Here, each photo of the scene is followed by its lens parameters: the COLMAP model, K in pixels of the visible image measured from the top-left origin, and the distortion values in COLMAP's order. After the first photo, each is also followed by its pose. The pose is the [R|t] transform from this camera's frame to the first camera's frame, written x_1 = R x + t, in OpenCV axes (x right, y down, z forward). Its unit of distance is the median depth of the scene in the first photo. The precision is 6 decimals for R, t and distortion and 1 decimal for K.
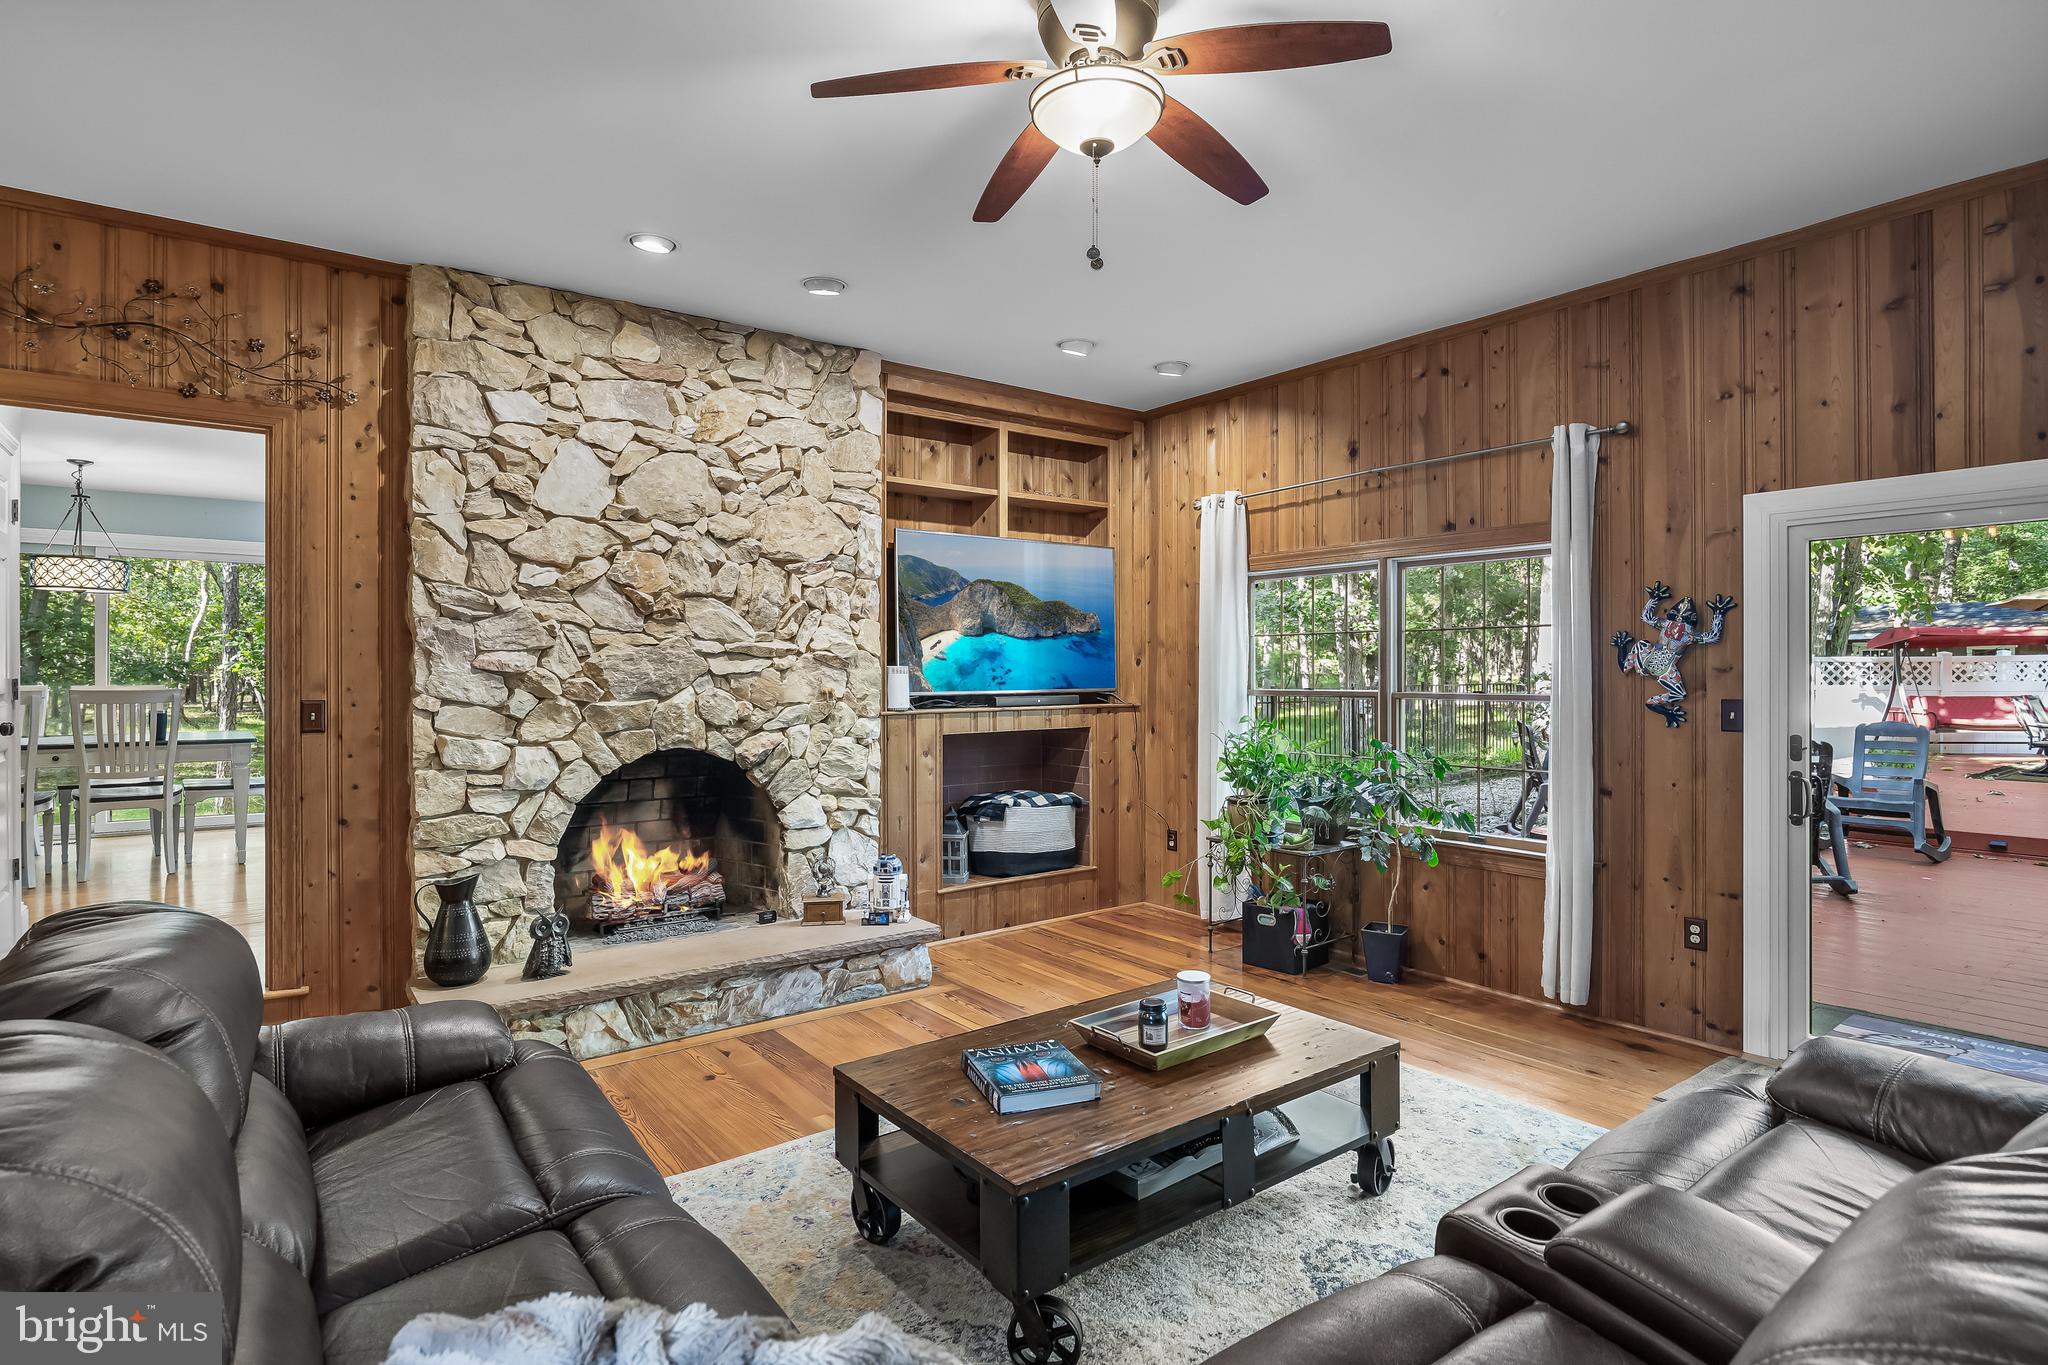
lens RADIAL K [[1076.3, 0, 1004.9], [0, 1076.3, 669.2], [0, 0, 1]] dist [0.009743, -0.003246]
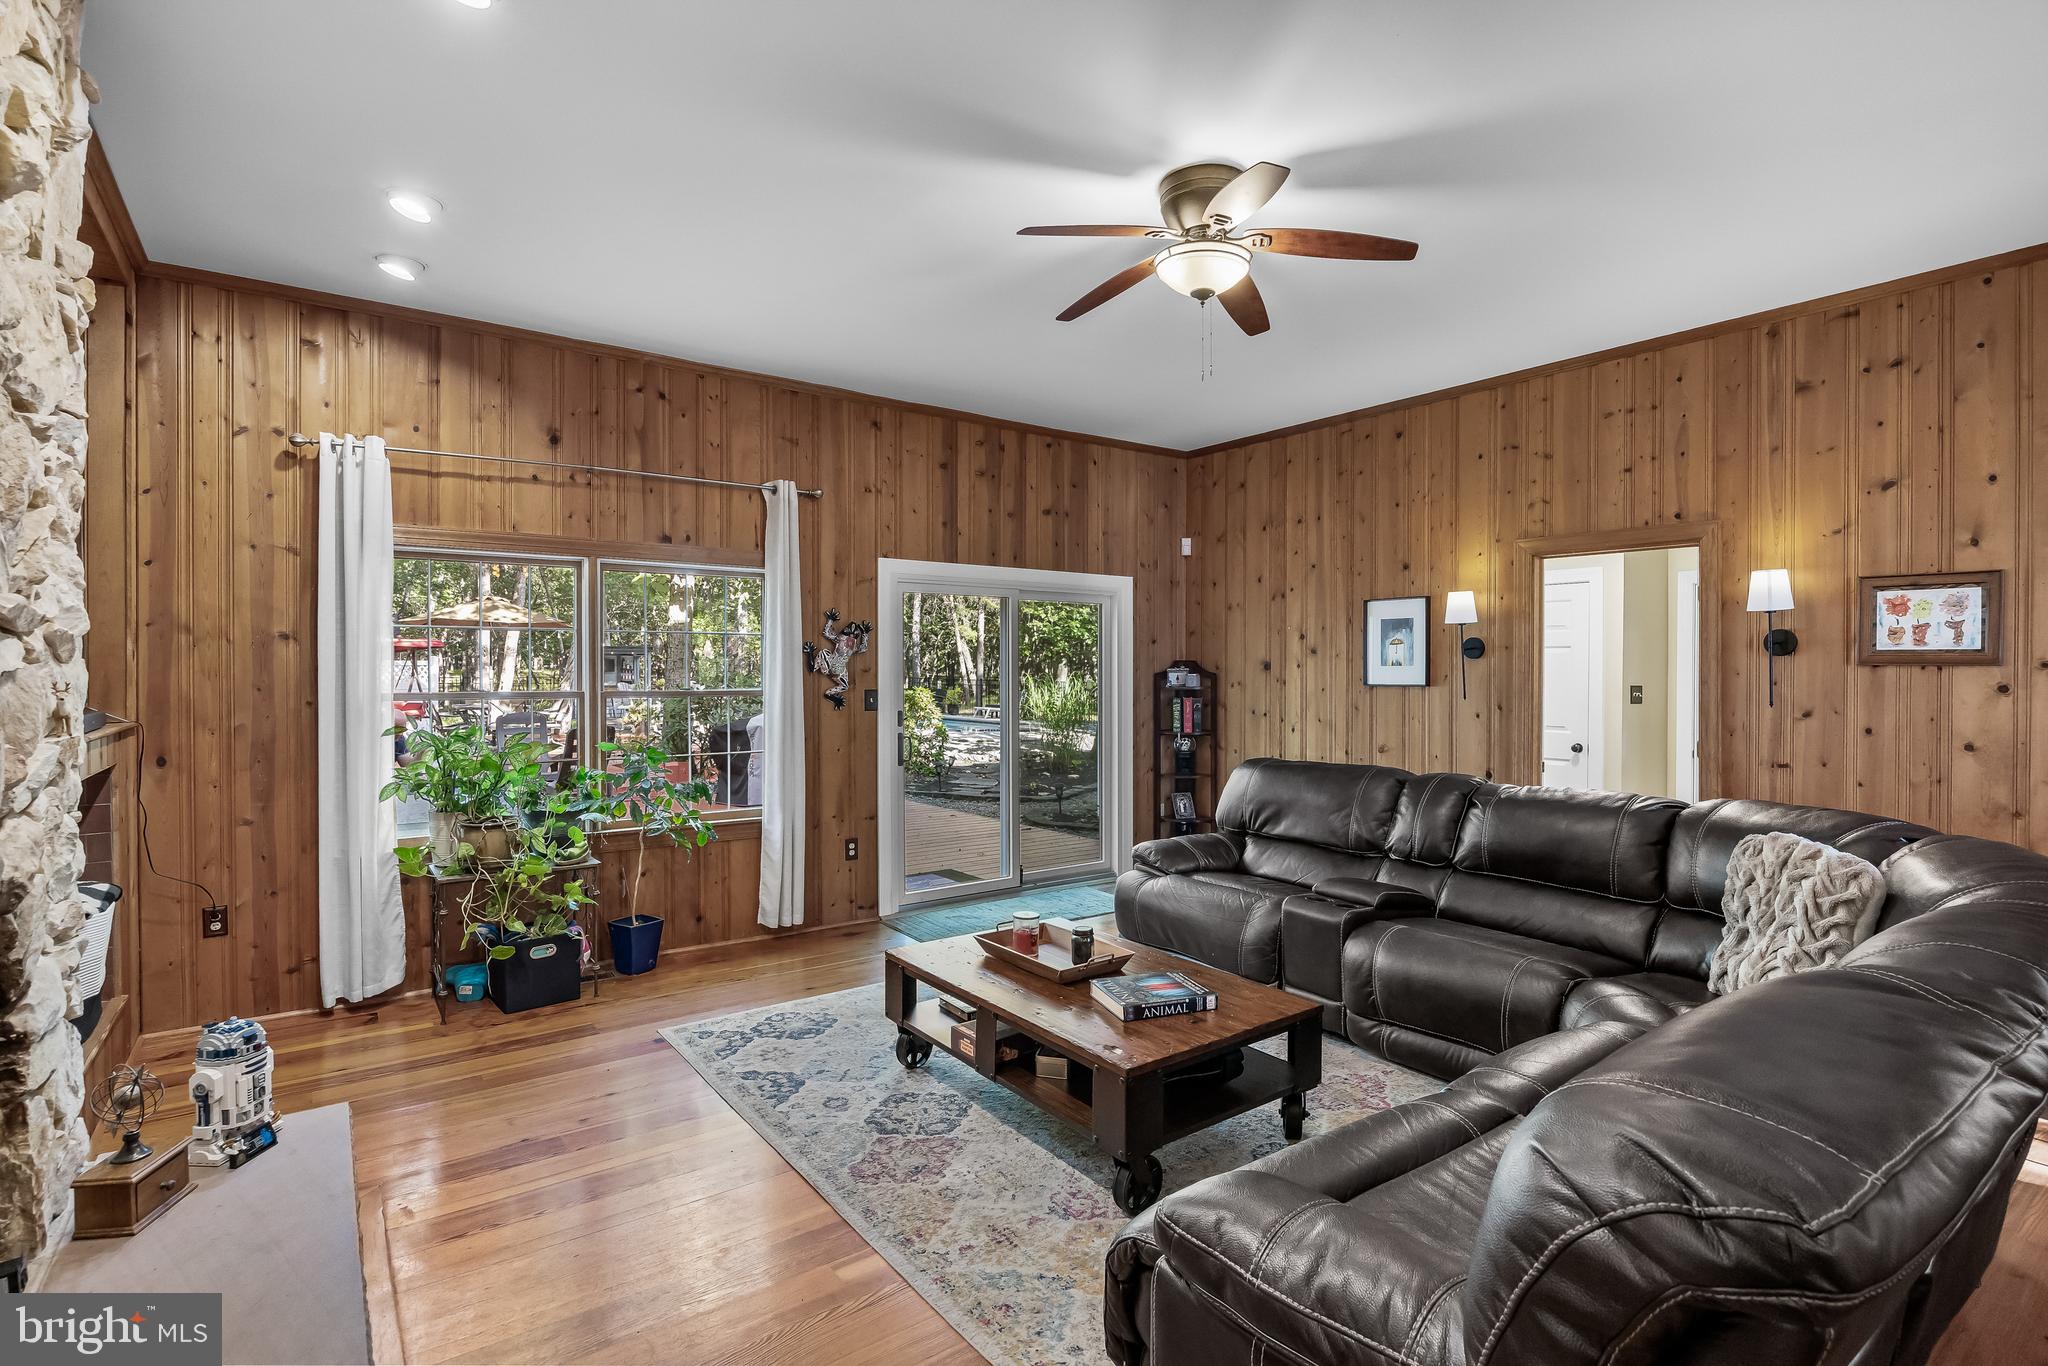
lens RADIAL K [[1035.7, 0, 1037.7], [0, 1035.7, 679.1], [0, 0, 1]] dist [0.002403, -0.000363]
pose [[-0.026573, -0.005140, 0.999634, -0.705046], [-0.001973, 0.999985, 0.005089, 0.004157], [-0.999645, -0.001837, -0.026582, 0.705307]]
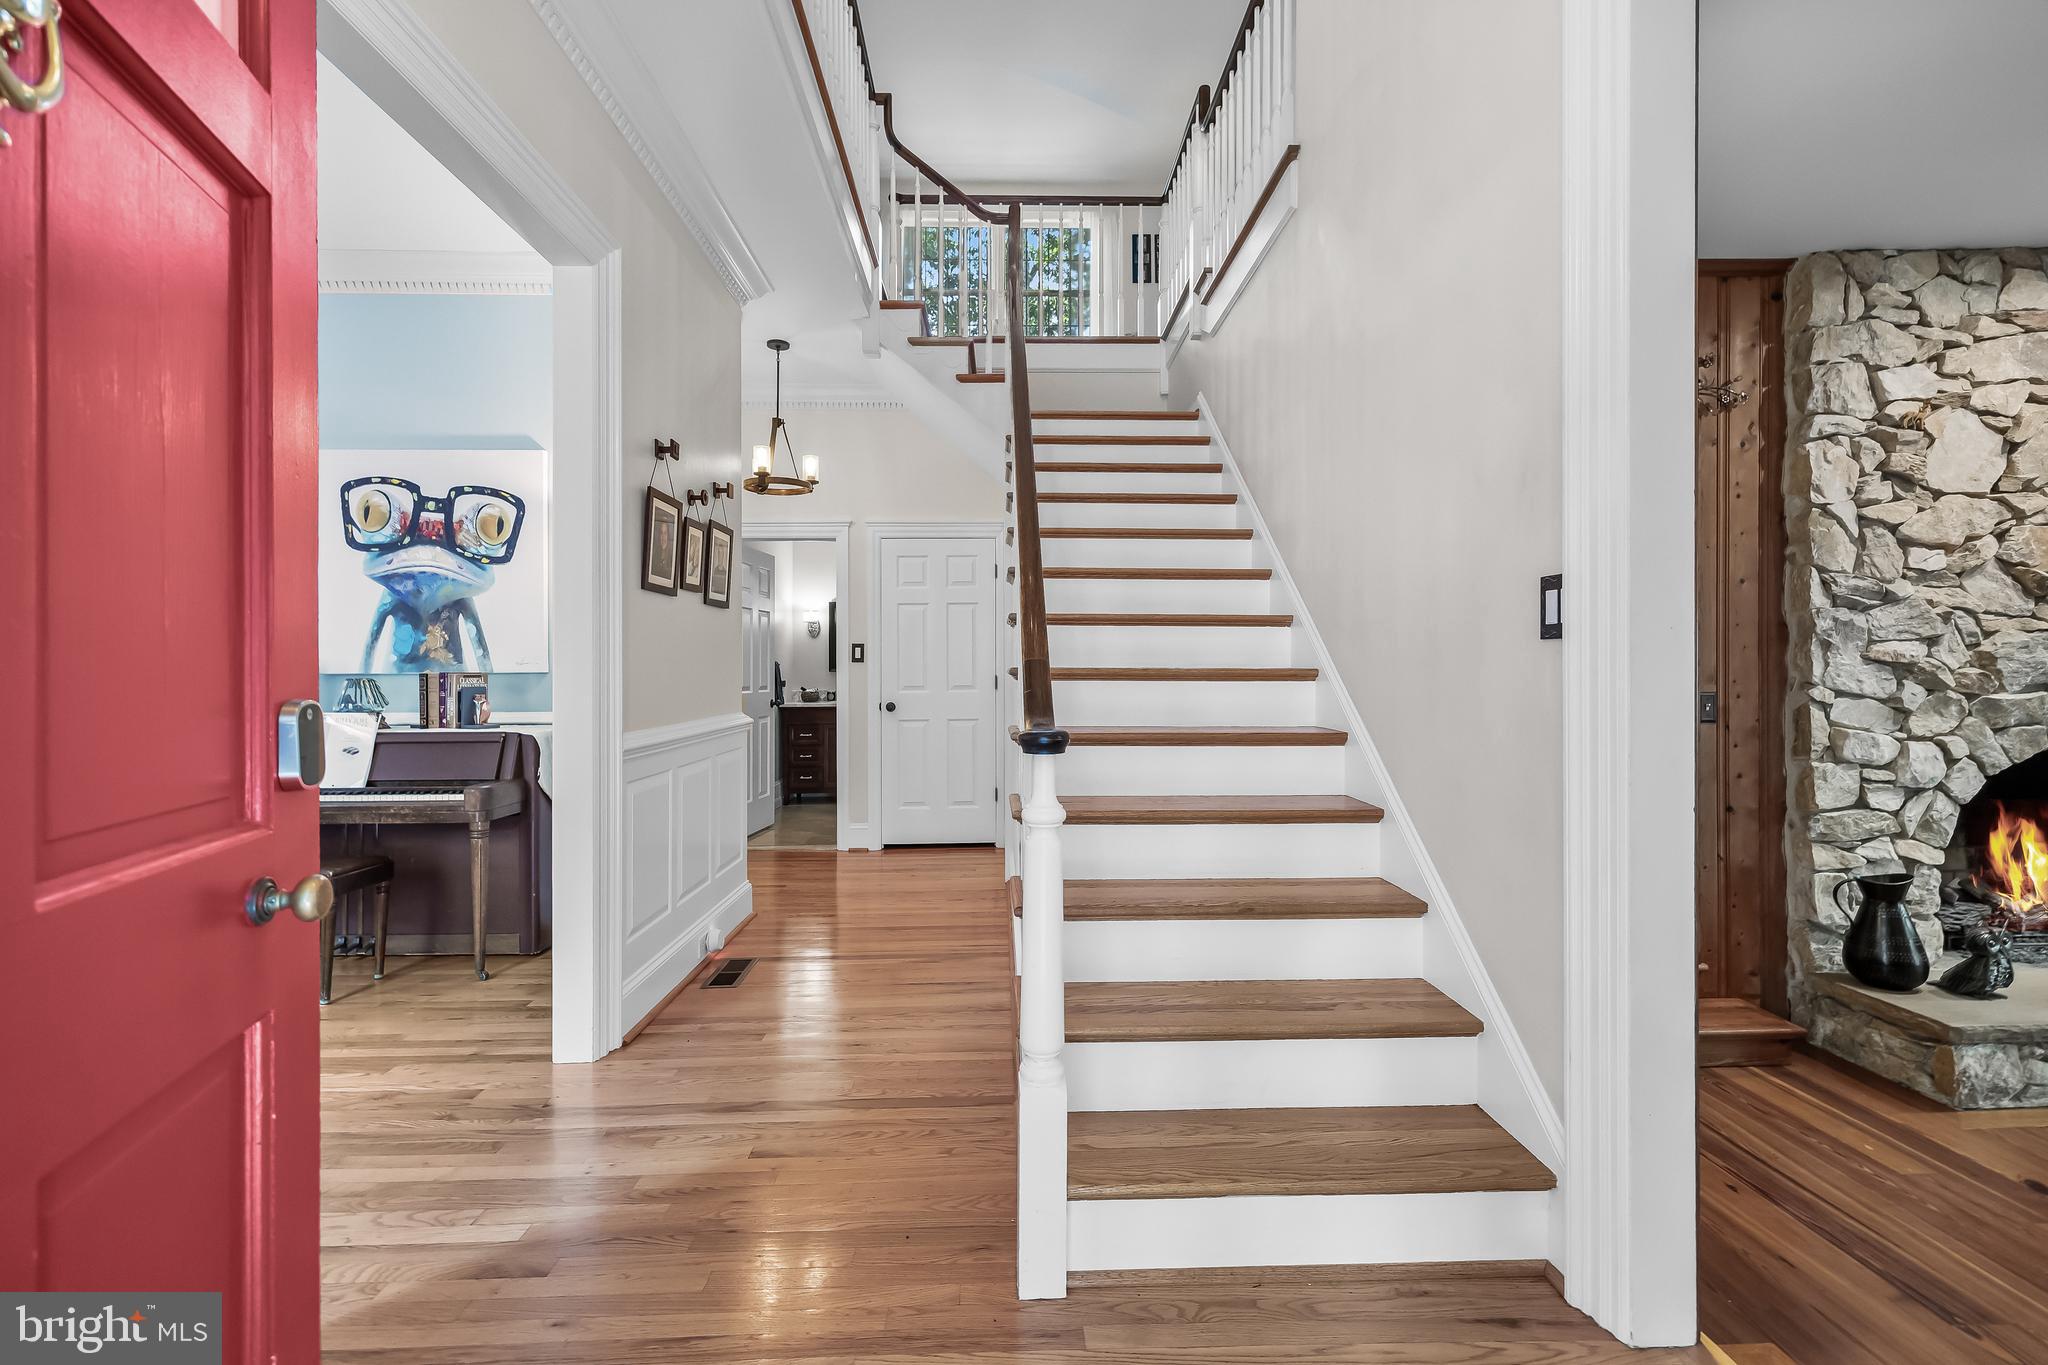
lens RADIAL K [[894.0, 0, 1021.9], [0, 894.0, 666.1], [0, 0, 1]] dist [-0.001791, 0.000635]
pose [[0.822012, -0.014988, -0.569272, -0.638479], [0.015245, 0.999874, -0.004312, -0.002610], [0.569265, -0.005135, 0.822138, -0.086205]]
